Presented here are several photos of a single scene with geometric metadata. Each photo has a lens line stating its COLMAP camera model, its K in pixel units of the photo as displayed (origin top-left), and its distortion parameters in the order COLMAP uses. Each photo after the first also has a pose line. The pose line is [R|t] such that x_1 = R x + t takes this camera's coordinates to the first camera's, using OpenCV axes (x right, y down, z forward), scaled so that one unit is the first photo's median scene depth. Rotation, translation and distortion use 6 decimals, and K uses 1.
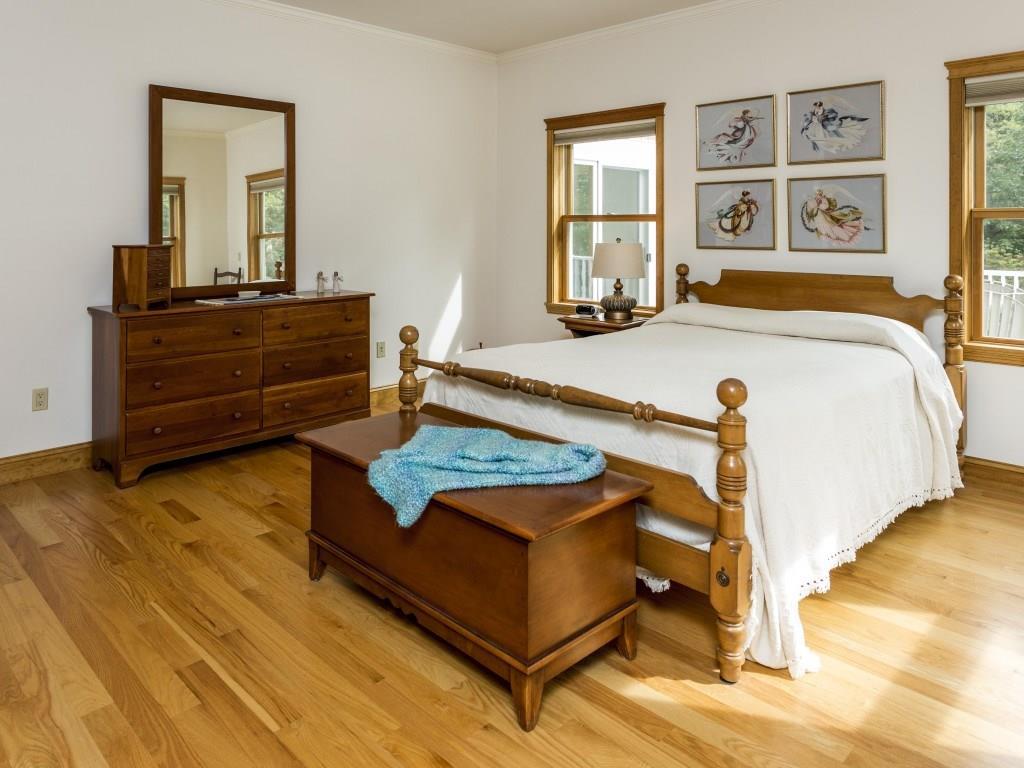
lens RADIAL K [[702.9, 0, 512.0], [0, 702.9, 384.0], [0, 0, 1]] dist [0.008975, 0.003284]
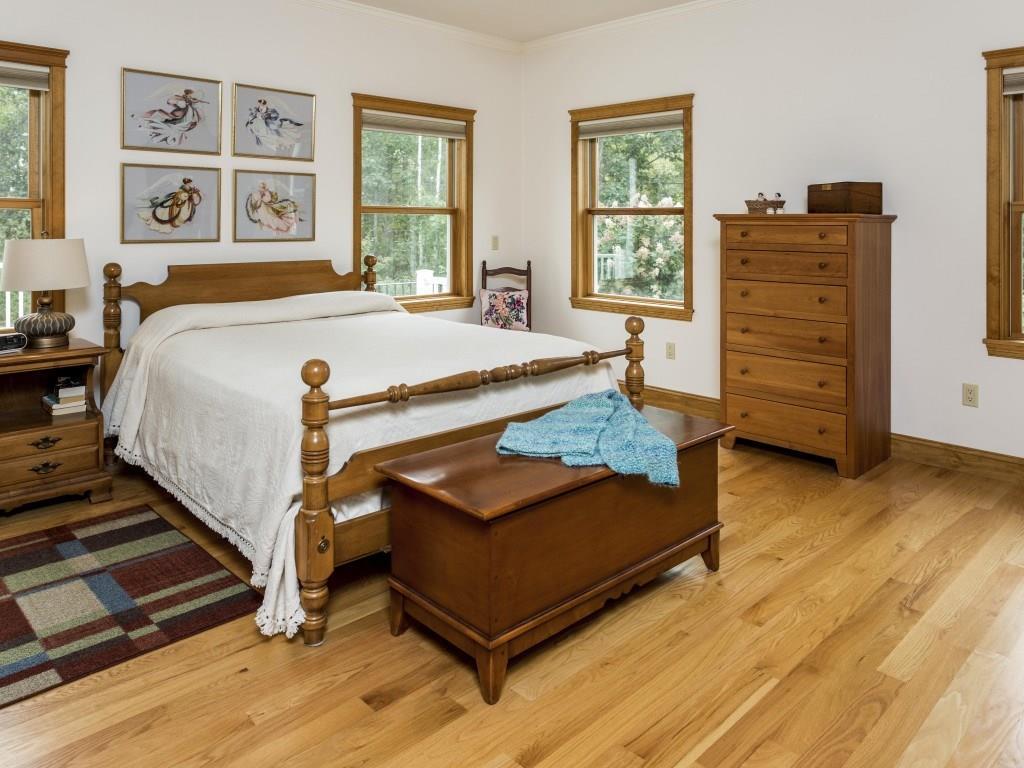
lens RADIAL K [[702.9, 0, 512.0], [0, 702.9, 384.0], [0, 0, 1]] dist [0.008975, 0.003284]
pose [[0.026043, -0.226892, 0.973572, -0.638855], [0.215731, 0.952229, 0.216147, -0.131968], [-0.976106, 0.204400, 0.073746, 0.600933]]
